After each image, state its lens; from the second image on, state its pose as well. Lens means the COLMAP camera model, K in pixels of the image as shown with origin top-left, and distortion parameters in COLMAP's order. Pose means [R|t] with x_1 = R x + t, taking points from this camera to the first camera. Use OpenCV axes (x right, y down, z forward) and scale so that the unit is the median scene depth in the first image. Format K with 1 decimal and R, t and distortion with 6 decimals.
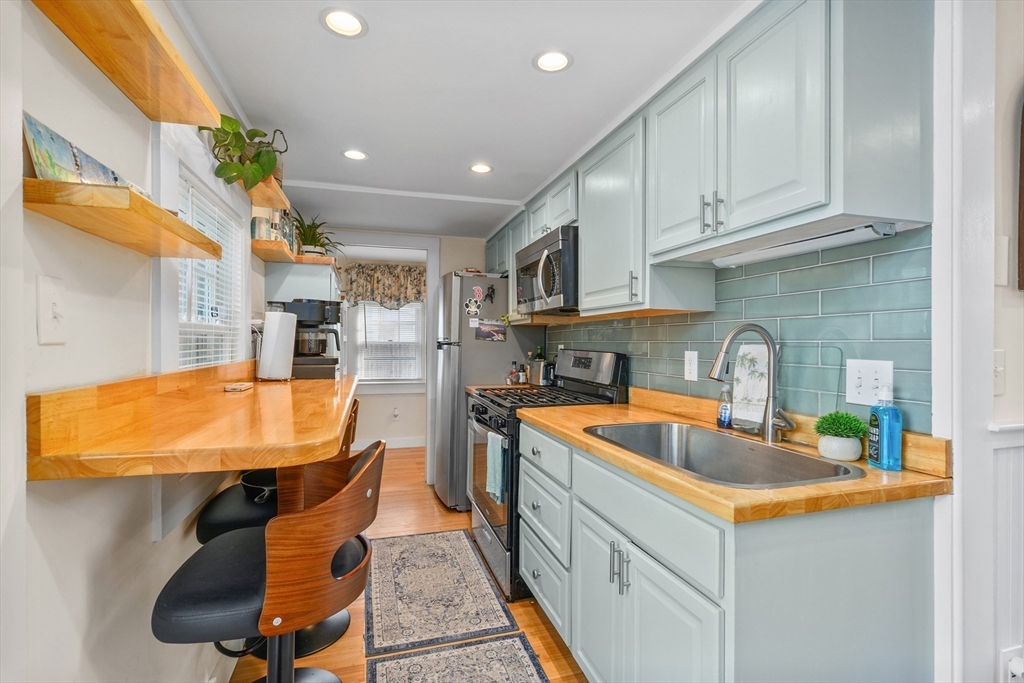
lens RADIAL K [[474.4, 0, 511.9], [0, 474.4, 339.2], [0, 0, 1]] dist [0.001301, 0.000205]
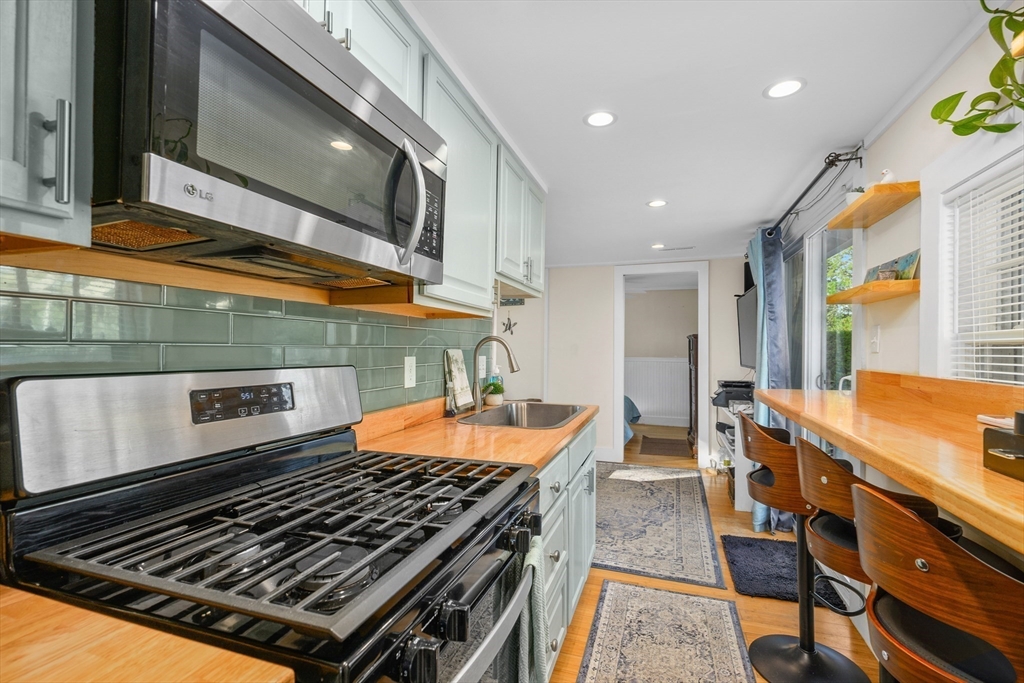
lens RADIAL K [[474.4, 0, 510.9], [0, 474.4, 346.2], [0, 0, 1]] dist [0.001301, 0.000205]
pose [[-0.815443, -0.005813, 0.578808, -0.343950], [-0.011227, 0.999920, -0.005775, 0.006895], [-0.578728, -0.011208, -0.815444, 1.664923]]
